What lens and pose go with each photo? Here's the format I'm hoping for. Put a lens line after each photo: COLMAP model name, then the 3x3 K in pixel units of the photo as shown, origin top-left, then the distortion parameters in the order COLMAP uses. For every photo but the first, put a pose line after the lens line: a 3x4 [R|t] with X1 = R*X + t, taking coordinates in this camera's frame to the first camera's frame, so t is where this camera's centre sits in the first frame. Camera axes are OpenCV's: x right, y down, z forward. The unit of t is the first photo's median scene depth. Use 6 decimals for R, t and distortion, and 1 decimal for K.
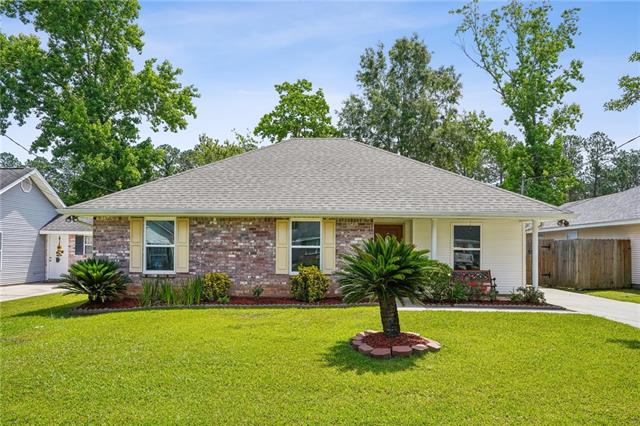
lens RADIAL K [[465.1, 0, 320.1], [0, 465.1, 222.9], [0, 0, 1]] dist [0.004975, 0.007979]
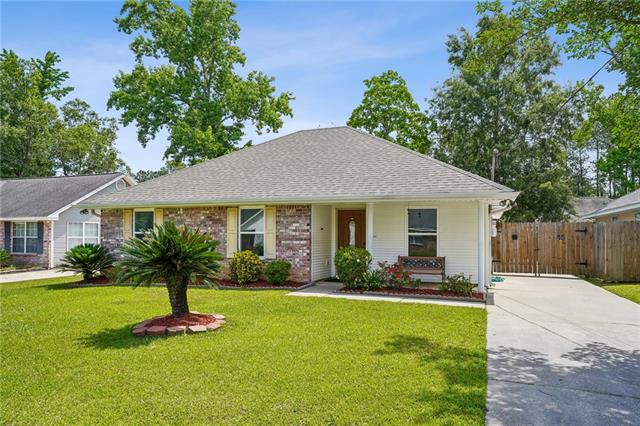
lens RADIAL K [[438.2, 0, 320.0], [0, 438.2, 213.0], [0, 0, 1]] dist [0.000333, 0.002377]
pose [[0.934537, -0.022718, -0.355140, 0.254579], [0.024268, 0.999705, -0.000088, 0.005335], [0.355037, -0.008537, 0.934813, 0.061008]]
